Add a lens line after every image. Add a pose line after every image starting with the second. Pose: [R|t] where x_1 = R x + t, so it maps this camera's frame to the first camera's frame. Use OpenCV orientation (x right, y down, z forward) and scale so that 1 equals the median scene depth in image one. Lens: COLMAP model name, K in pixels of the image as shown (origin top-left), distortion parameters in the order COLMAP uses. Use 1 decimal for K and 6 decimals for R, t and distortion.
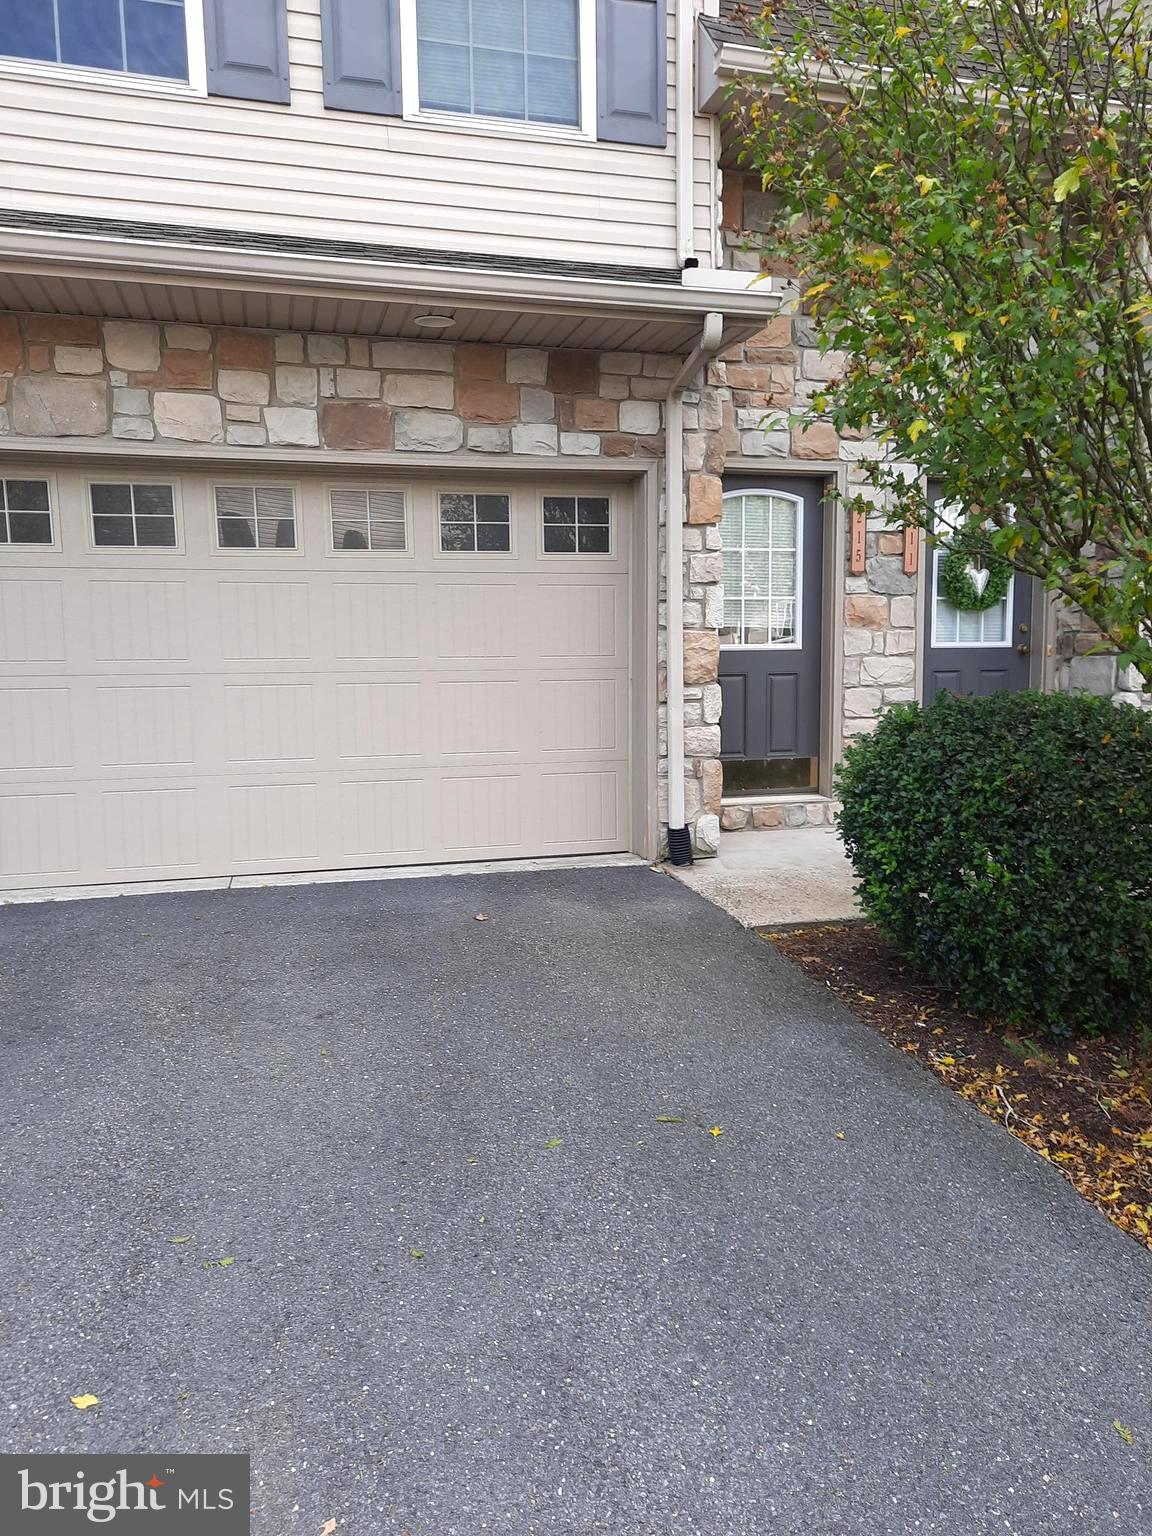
lens RADIAL K [[1113.9, 0, 570.2], [0, 1113.9, 773.7], [0, 0, 1]] dist [0.065496, -0.056964]
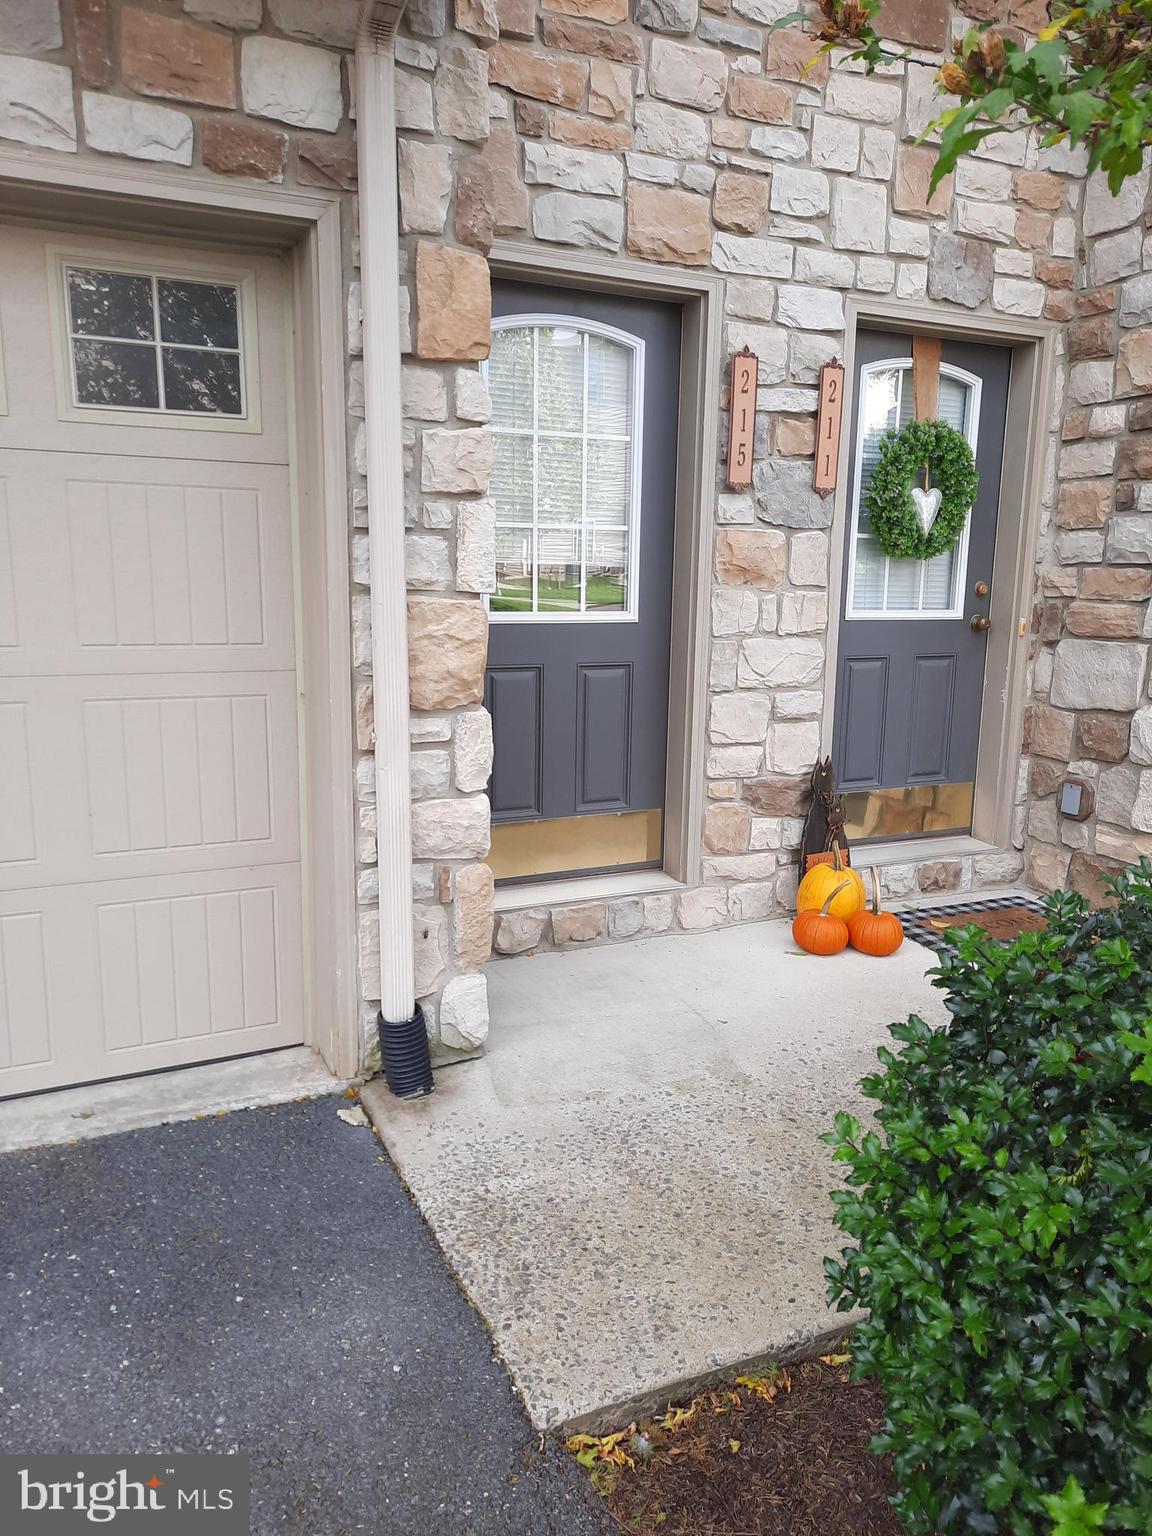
lens RADIAL K [[1113.9, 0, 570.2], [0, 1113.9, 773.7], [0, 0, 1]] dist [0.065496, -0.056964]
pose [[0.982390, -0.008445, 0.186649, 0.072947], [-0.005988, 0.997042, 0.076626, -0.083041], [-0.186744, -0.076394, 0.979434, 0.481942]]
